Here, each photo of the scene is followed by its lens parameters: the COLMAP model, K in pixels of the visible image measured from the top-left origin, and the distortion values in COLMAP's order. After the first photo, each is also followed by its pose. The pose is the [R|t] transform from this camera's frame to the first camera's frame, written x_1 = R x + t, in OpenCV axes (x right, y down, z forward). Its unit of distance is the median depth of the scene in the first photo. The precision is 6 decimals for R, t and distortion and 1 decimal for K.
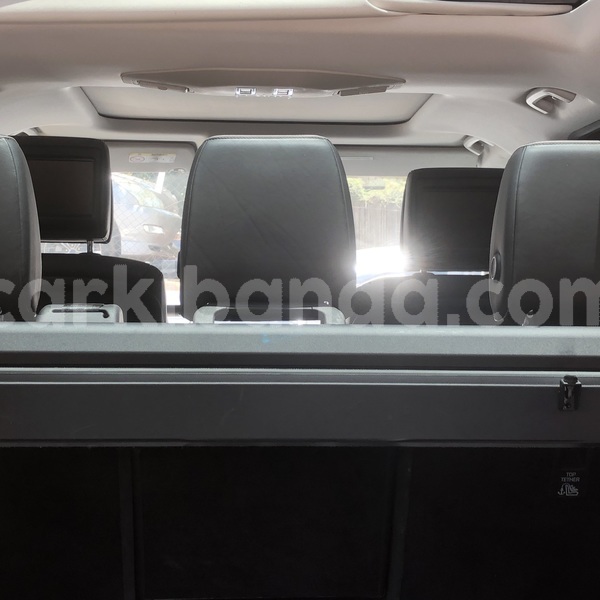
lens RADIAL K [[1183.0, 0, 300.0], [0, 1183.0, 300.0], [0, 0, 1]] dist [0.363685, -2.580500]
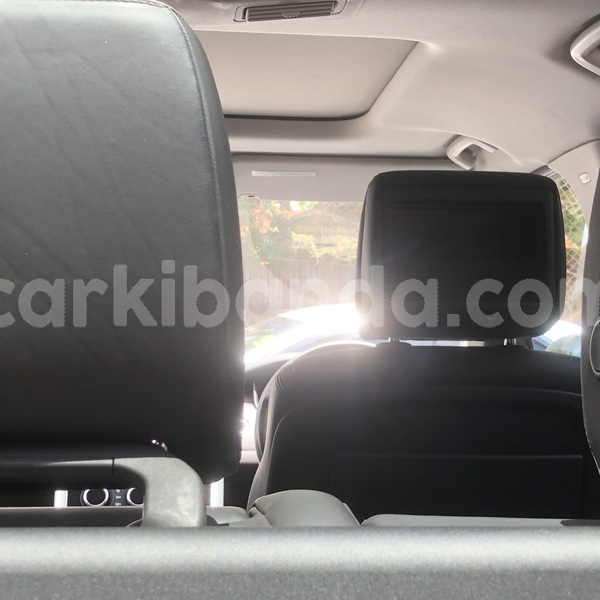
lens RADIAL K [[1183.0, 0, 300.0], [0, 1183.0, 300.0], [0, 0, 1]] dist [0.363685, -2.580500]
pose [[0.999186, 0.005576, 0.039959, 0.030985], [-0.003615, 0.998794, -0.048966, -0.014480], [-0.040184, 0.048782, 0.998001, 0.389333]]
